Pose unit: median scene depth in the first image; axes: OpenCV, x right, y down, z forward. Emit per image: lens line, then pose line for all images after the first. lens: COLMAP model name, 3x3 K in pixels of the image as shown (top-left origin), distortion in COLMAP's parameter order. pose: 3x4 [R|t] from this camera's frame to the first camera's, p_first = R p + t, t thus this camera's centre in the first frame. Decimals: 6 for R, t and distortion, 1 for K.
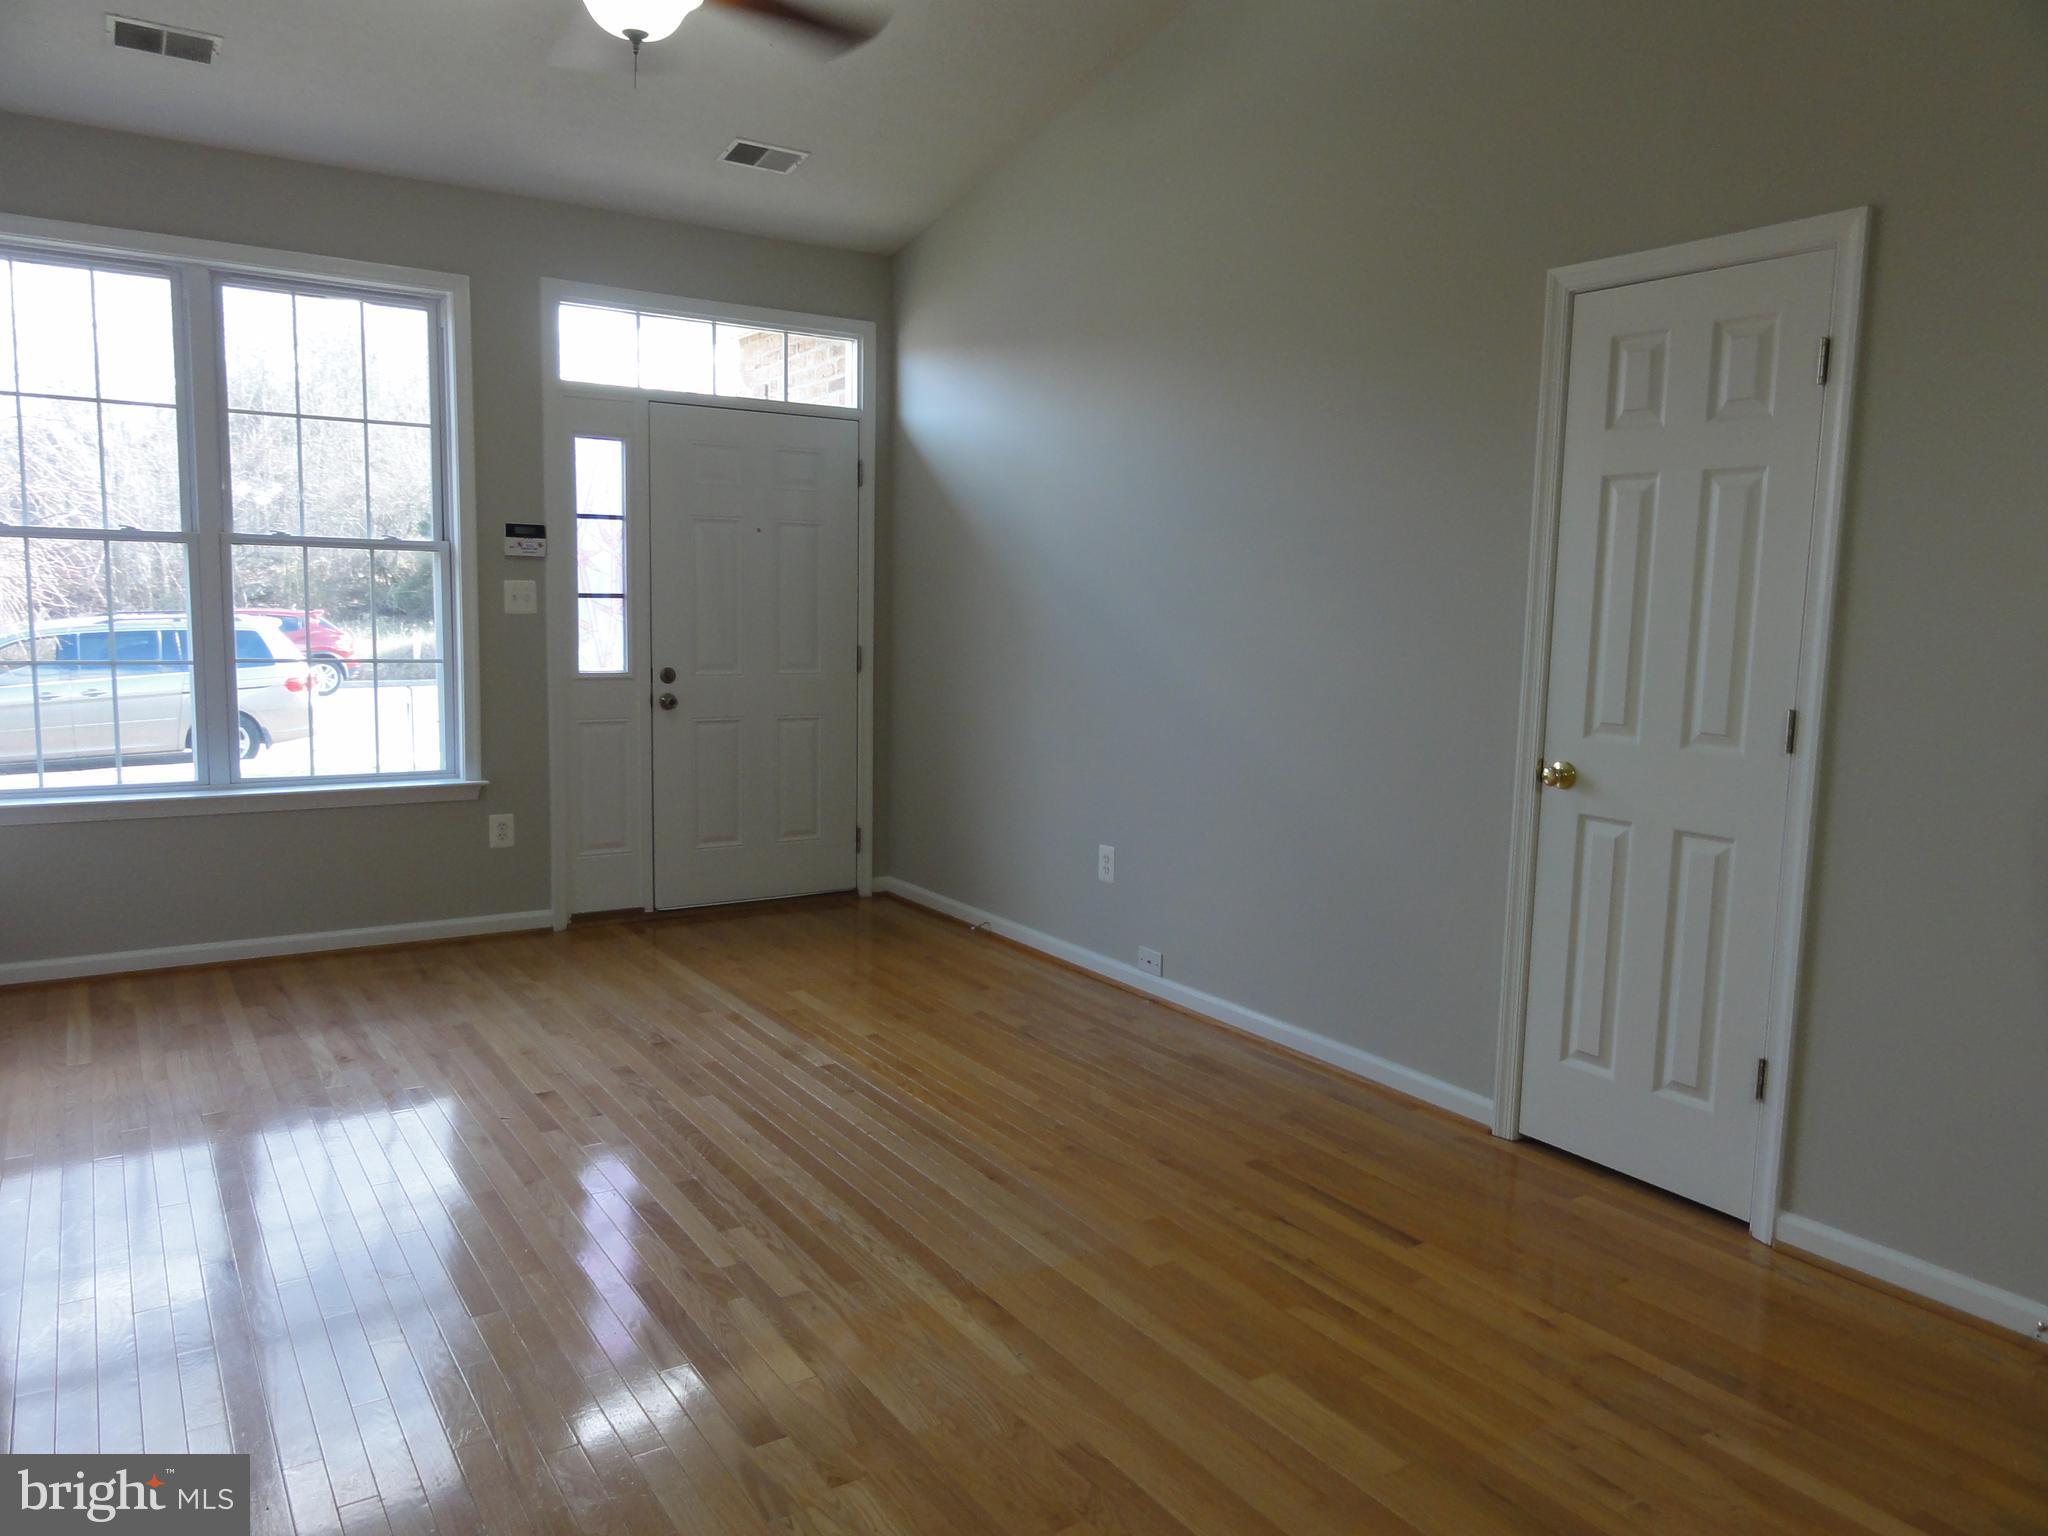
lens RADIAL K [[1452.0, 0, 1035.5], [0, 1452.0, 760.2], [0, 0, 1]] dist [-0.003288, 0.001167]
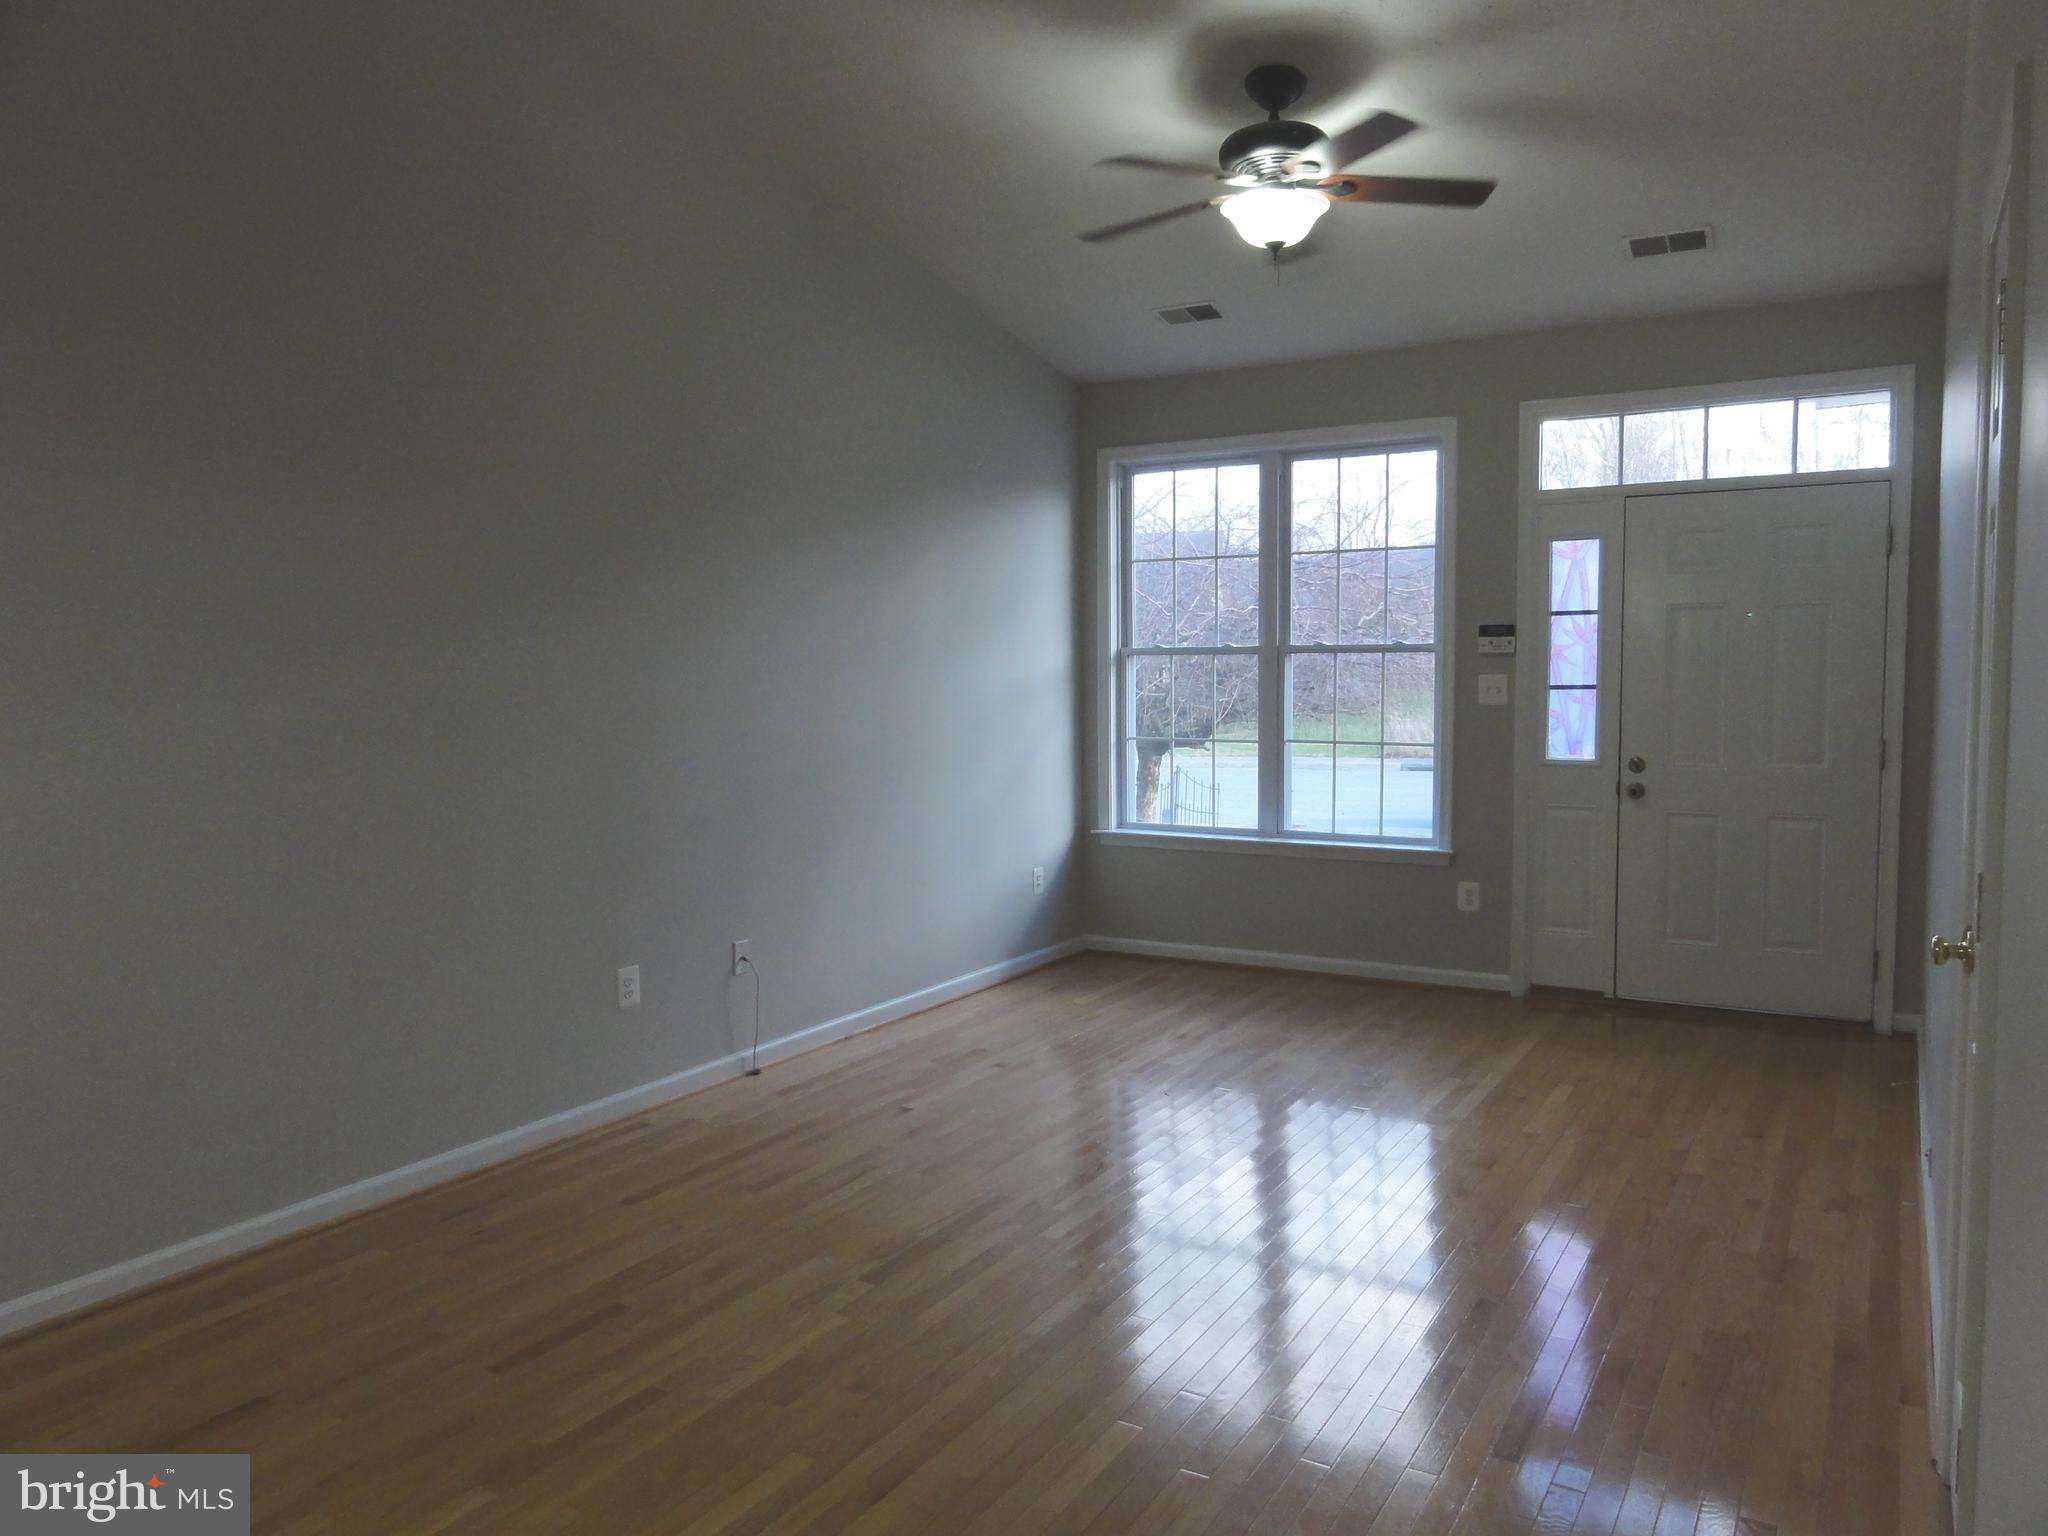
lens RADIAL K [[1452.0, 0, 1038.4], [0, 1452.0, 772.3], [0, 0, 1]] dist [-0.003288, 0.001167]
pose [[0.442239, 0.041937, -0.895916, 0.495163], [-0.082007, 0.996613, 0.006170, -0.027534], [0.893140, 0.070742, 0.444180, 0.197207]]
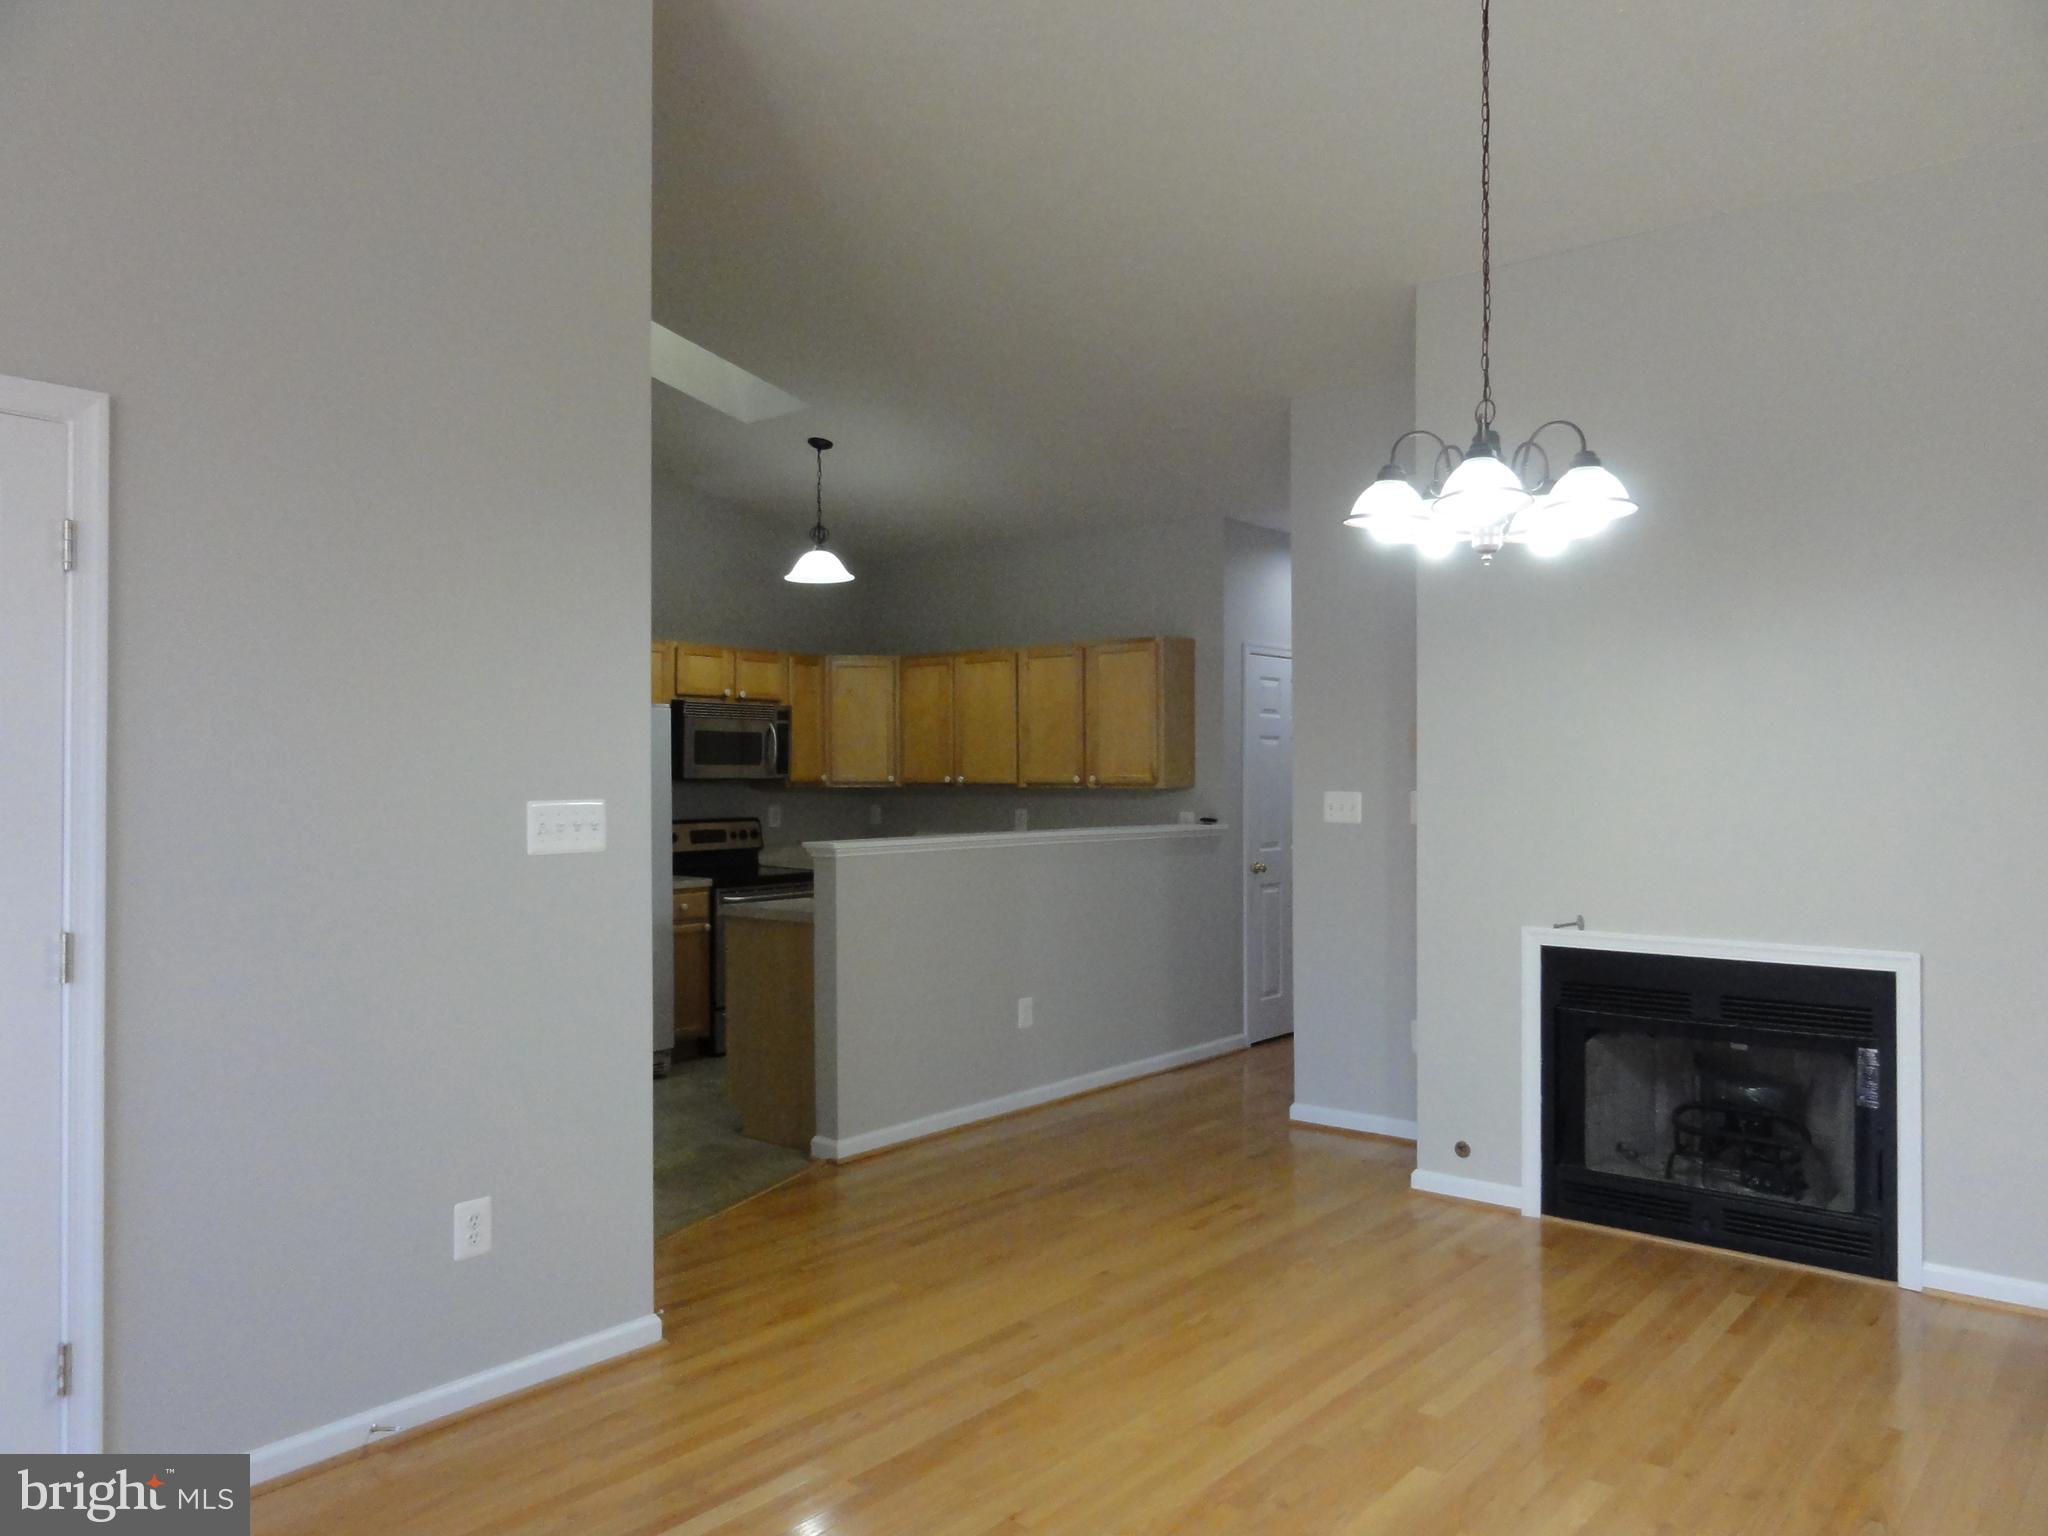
lens RADIAL K [[1452.0, 0, 1025.6], [0, 1452.0, 771.9], [0, 0, 1]] dist [-0.003288, 0.001167]
pose [[-0.289616, -0.018340, 0.956967, -0.266254], [0.102627, 0.993457, 0.050099, -0.063996], [-0.951625, 0.112720, -0.285839, 0.379365]]
